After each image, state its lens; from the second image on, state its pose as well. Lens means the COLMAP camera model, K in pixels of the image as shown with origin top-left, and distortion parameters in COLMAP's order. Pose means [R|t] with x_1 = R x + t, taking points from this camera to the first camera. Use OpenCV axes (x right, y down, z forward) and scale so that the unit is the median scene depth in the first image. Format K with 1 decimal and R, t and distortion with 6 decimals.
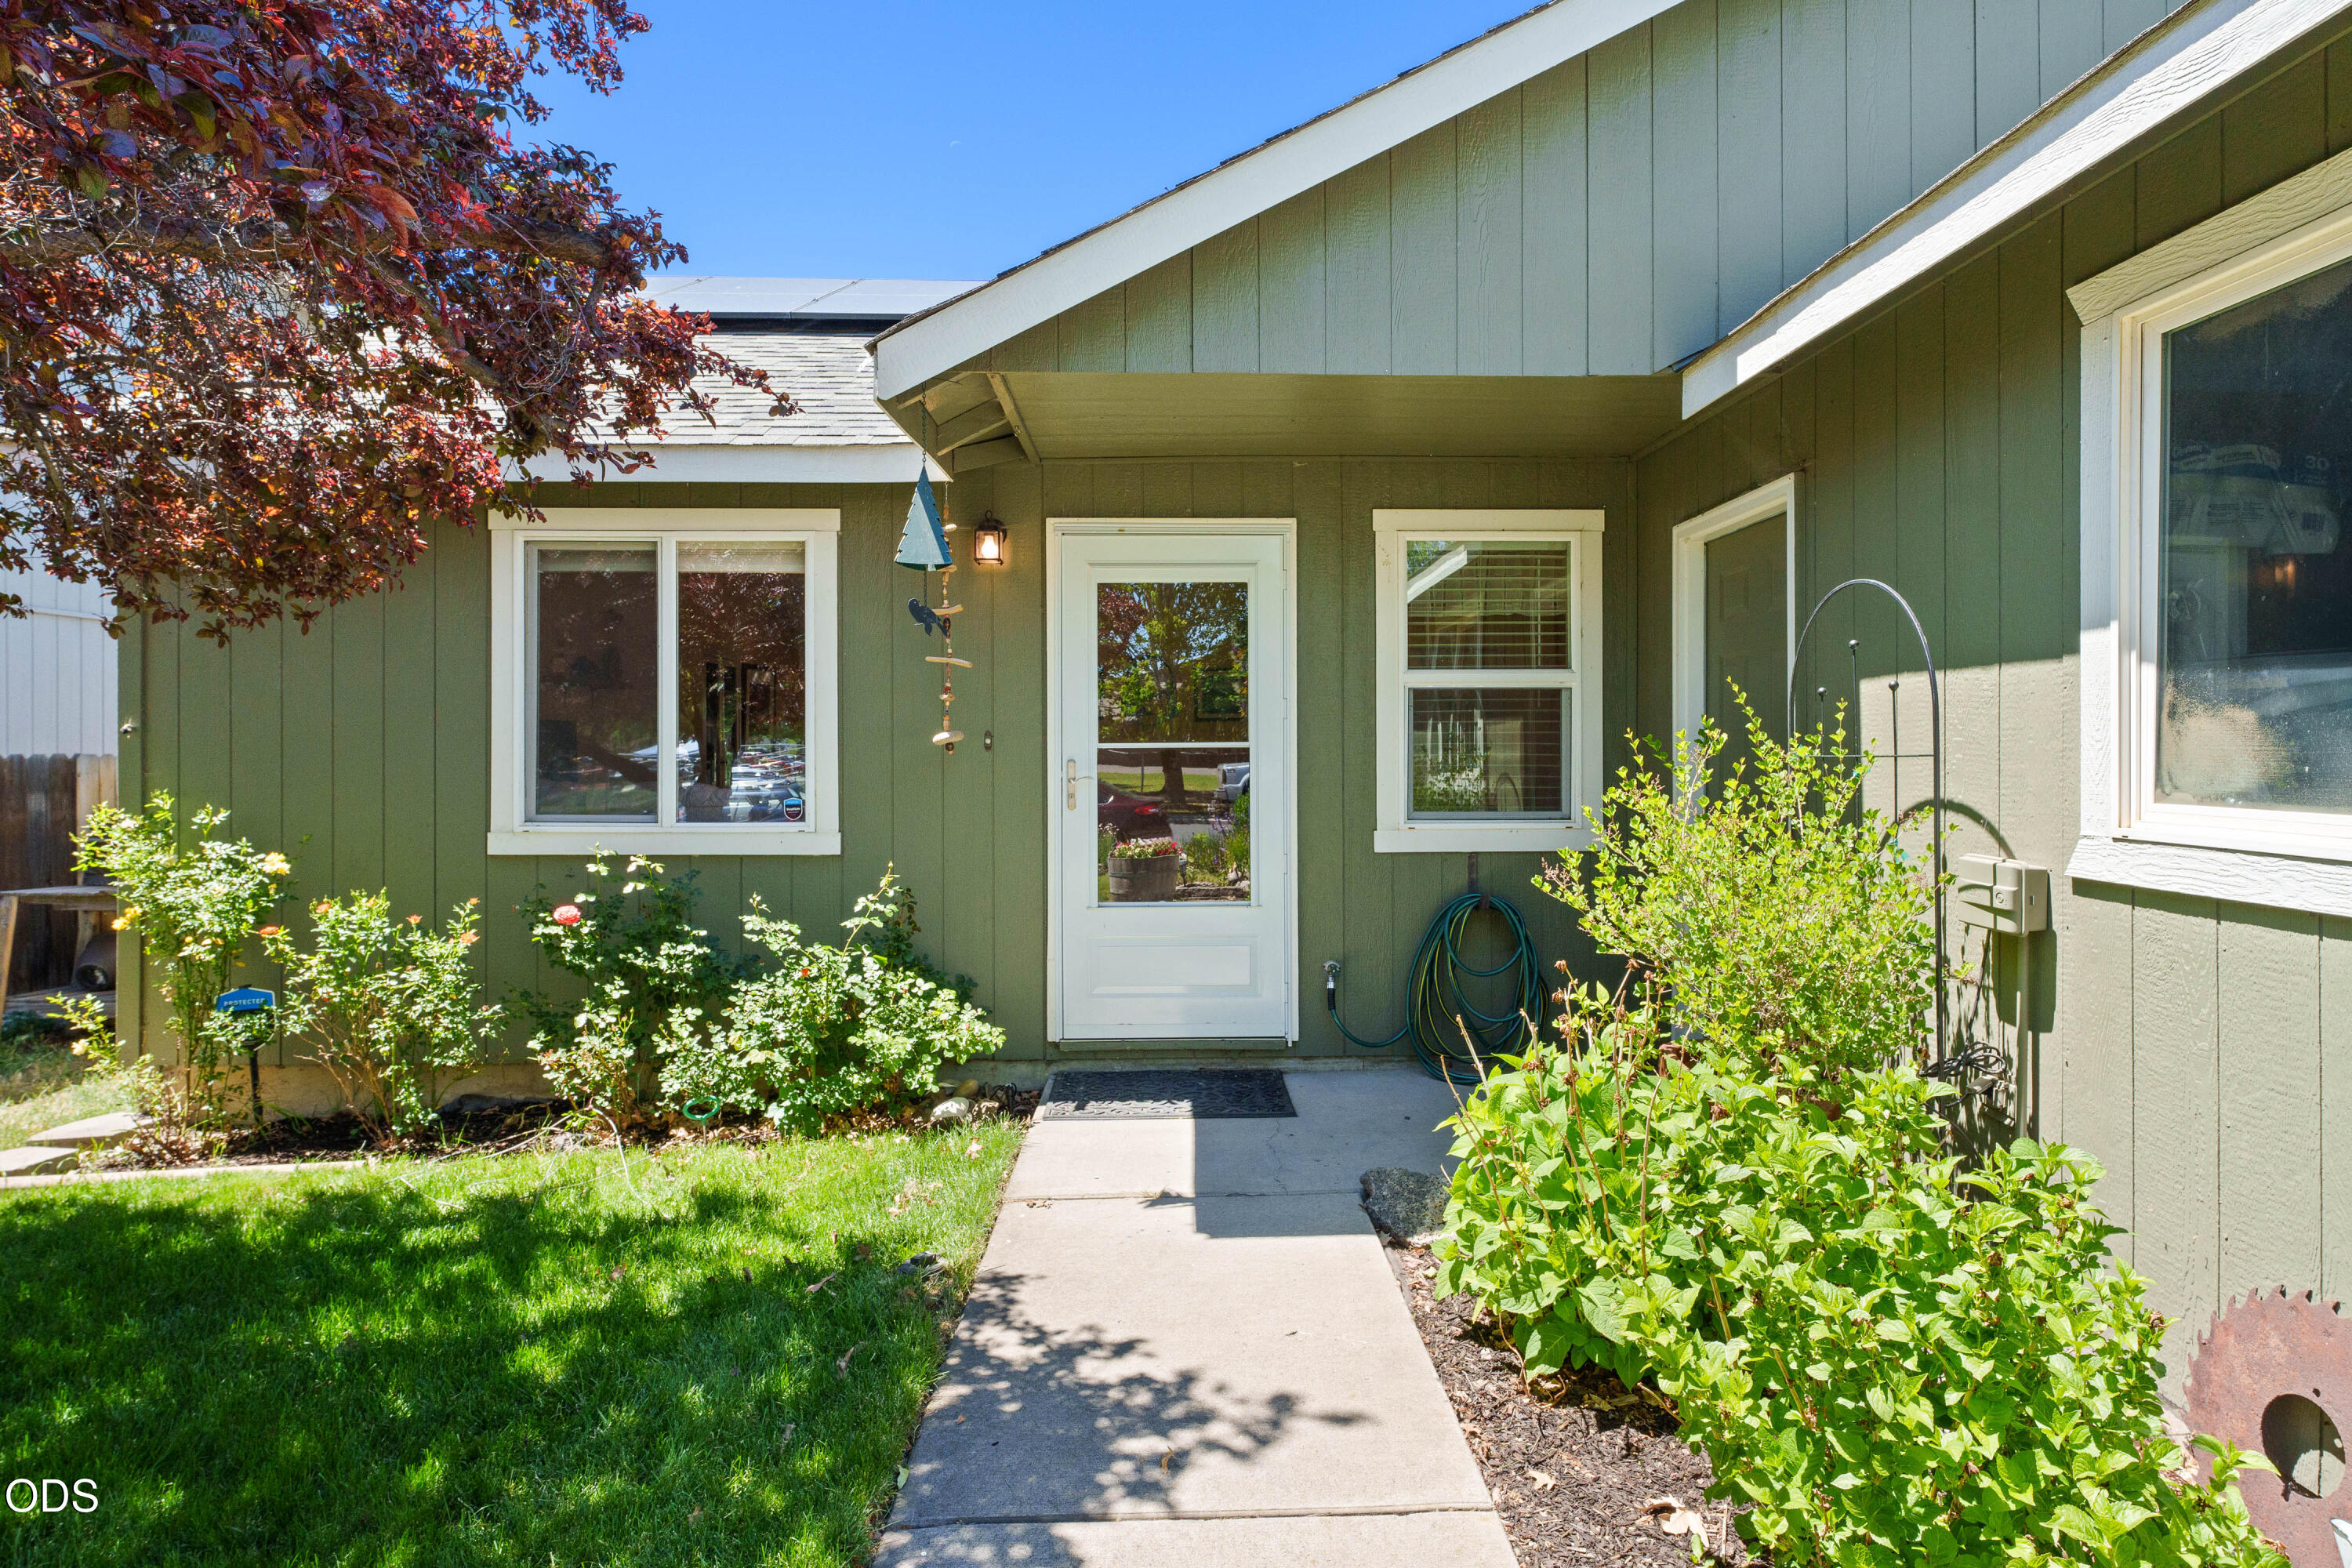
lens RADIAL K [[1204.4, 0, 1210.1], [0, 1204.4, 745.8], [0, 0, 1]] dist [-0.040241, -0.002165]
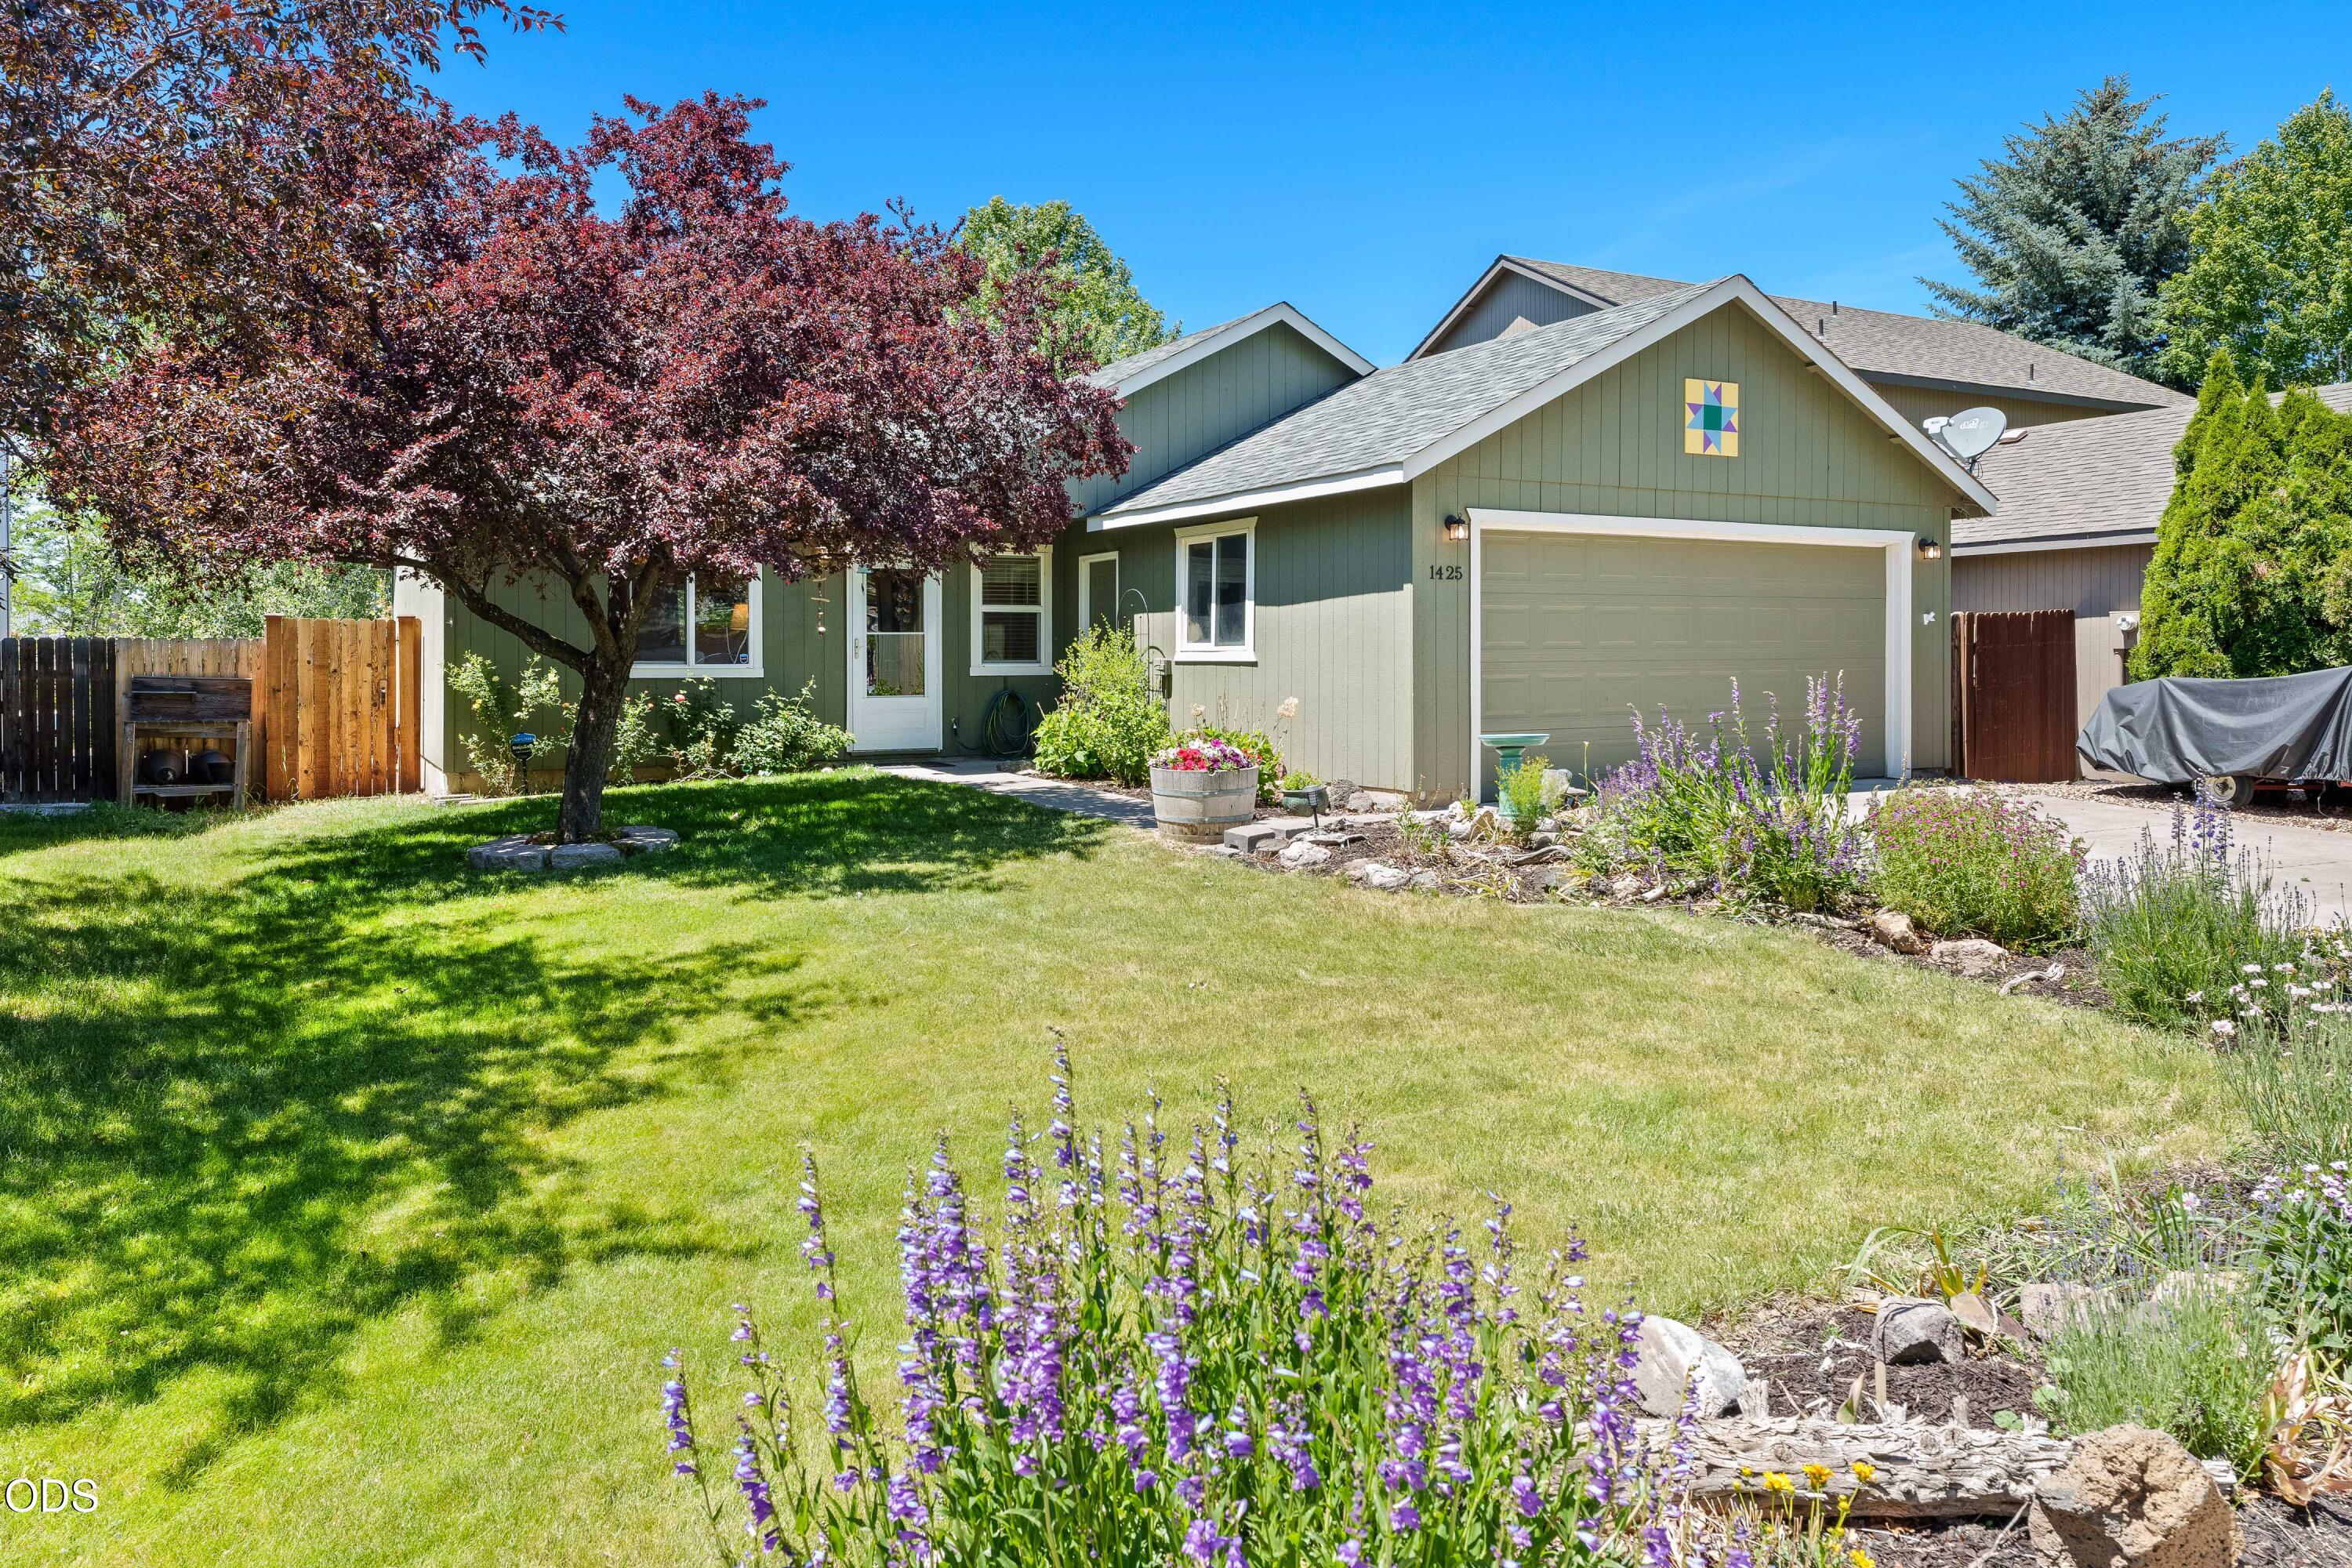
lens RADIAL K [[1624.6, 0, 1219.1], [0, 1624.6, 667.8], [0, 0, 1]] dist [-0.000828, 0.007147]
pose [[0.871201, -0.003326, 0.490916, -1.254089], [0.000837, 0.999986, 0.005290, 0.062103], [-0.490926, -0.004197, 0.871191, -2.598790]]
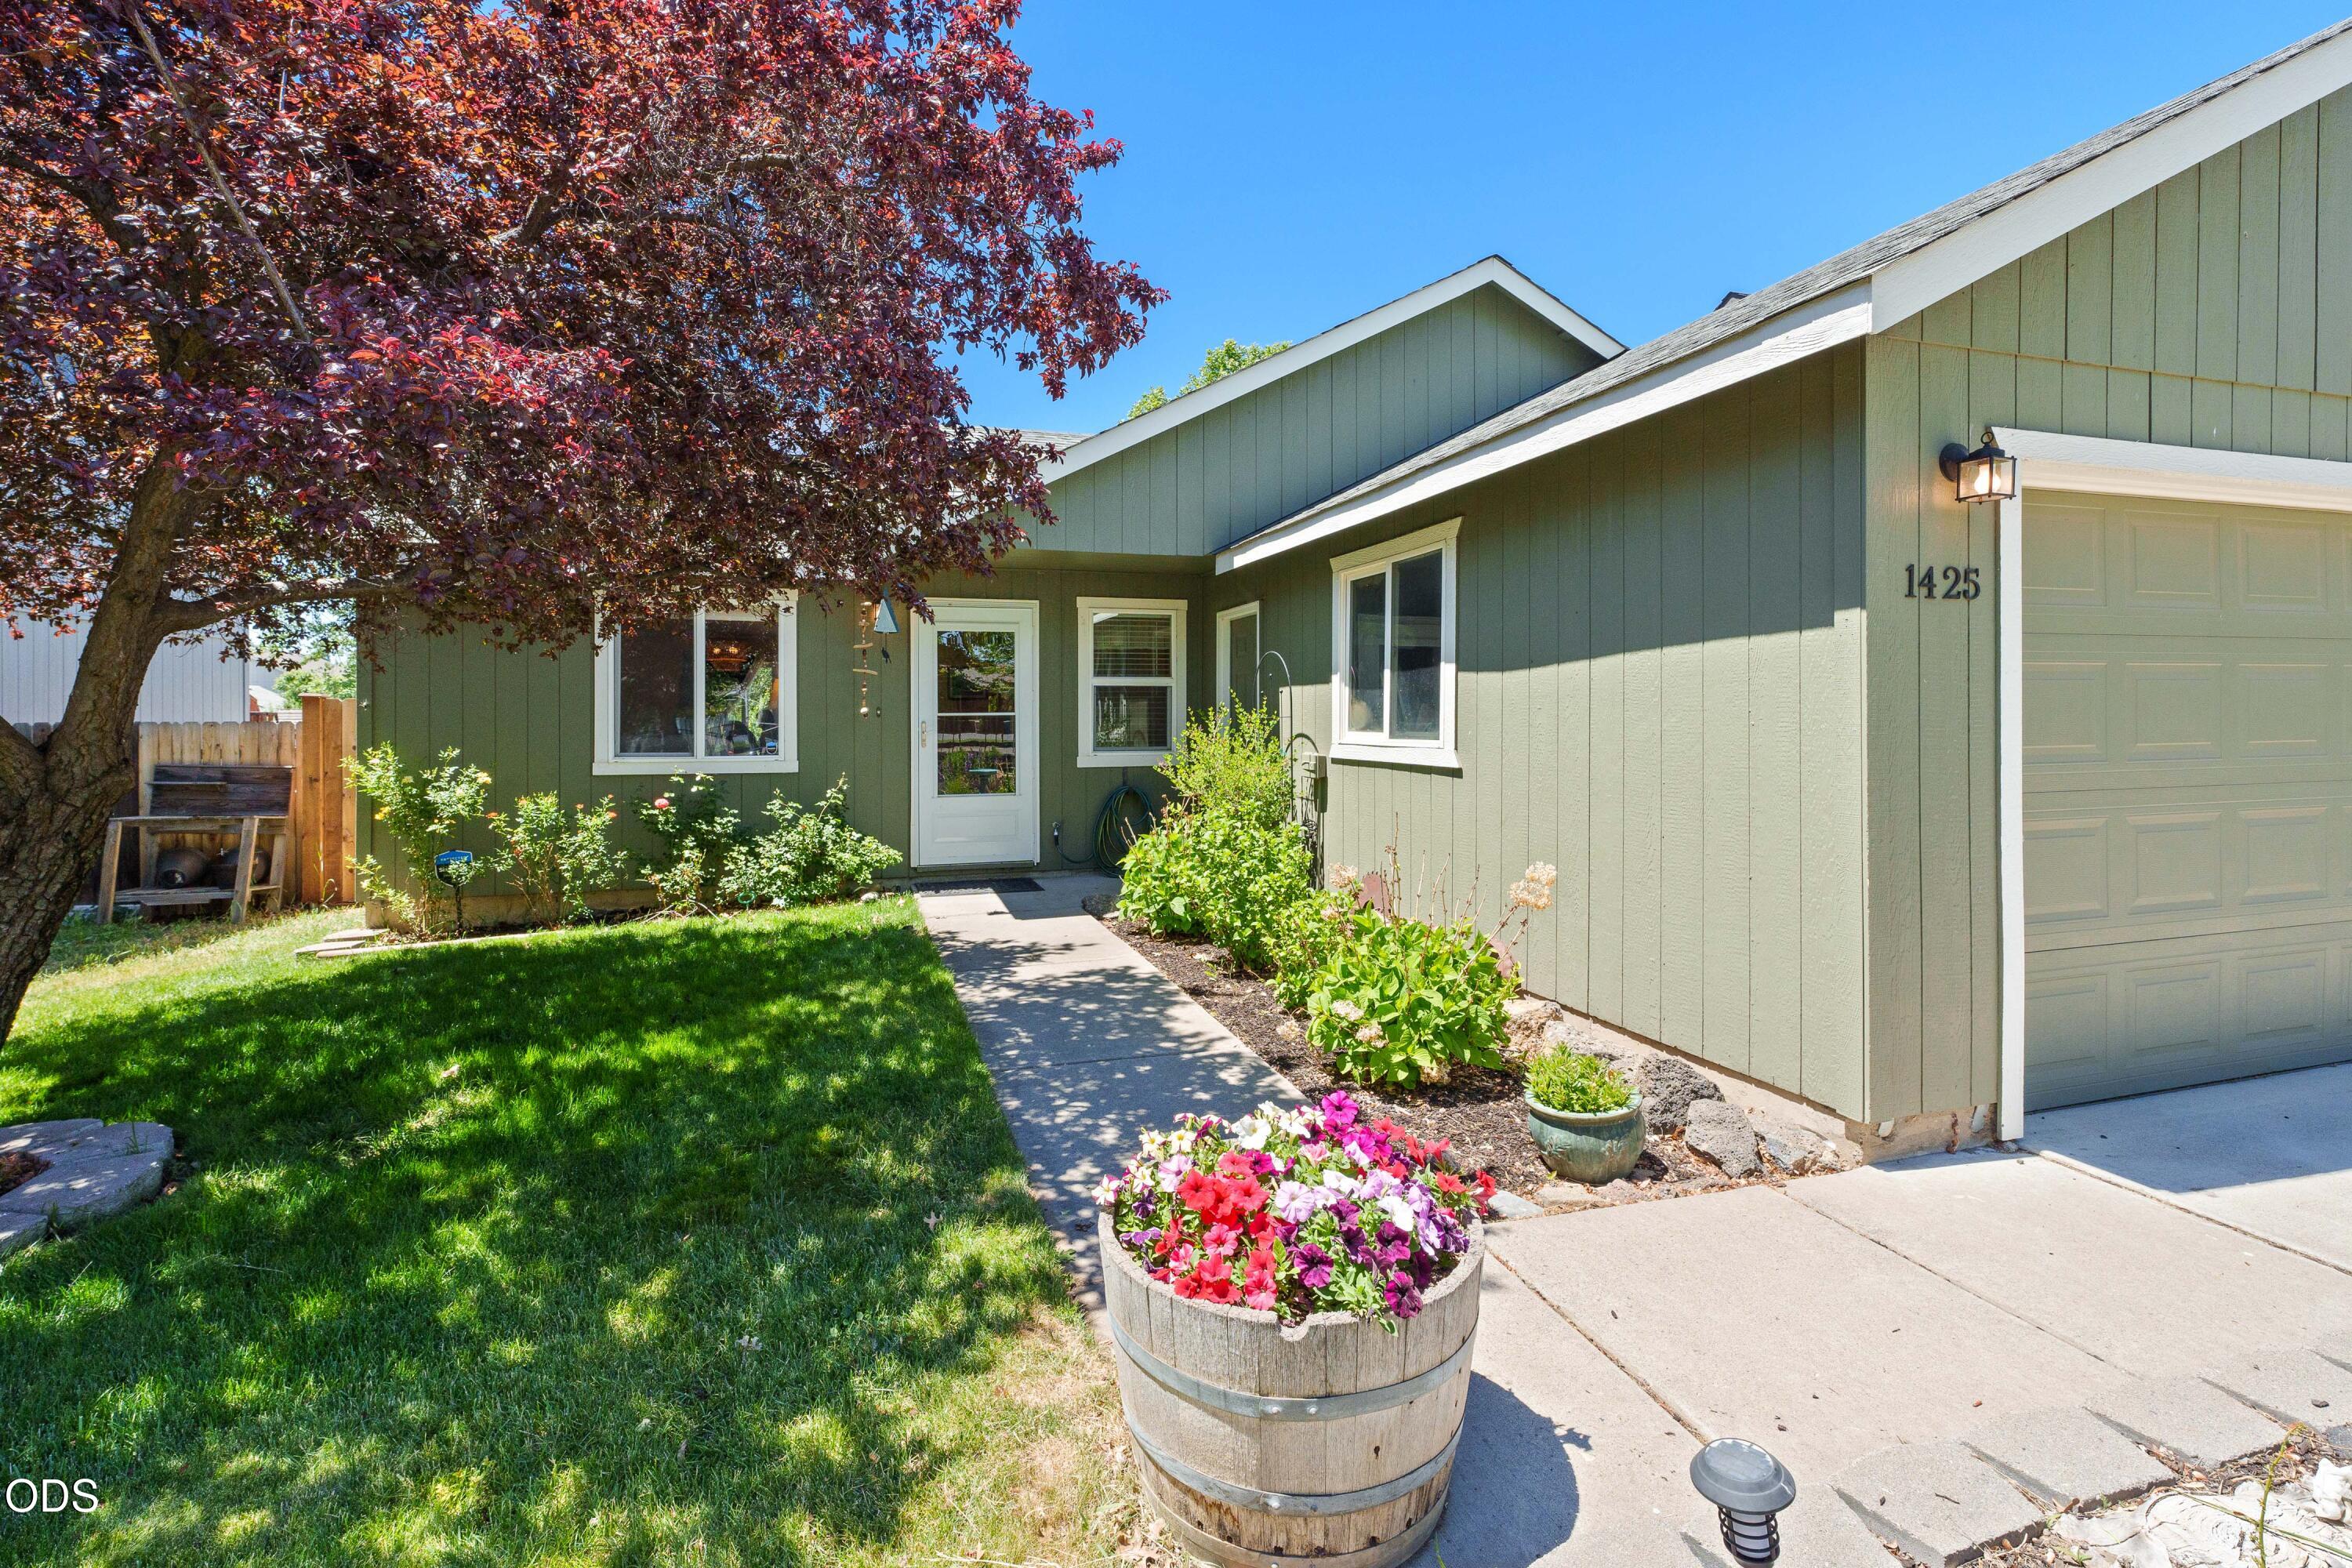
lens RADIAL K [[1072.4, 0, 1157.8], [0, 1072.4, 706.9], [0, 0, 1]] dist [0.003536, 0.000337]
pose [[0.964608, 0.002104, 0.263680, -0.233298], [0.000522, 0.999951, -0.009886, 0.006259], [-0.263688, 0.009674, 0.964560, -0.867652]]
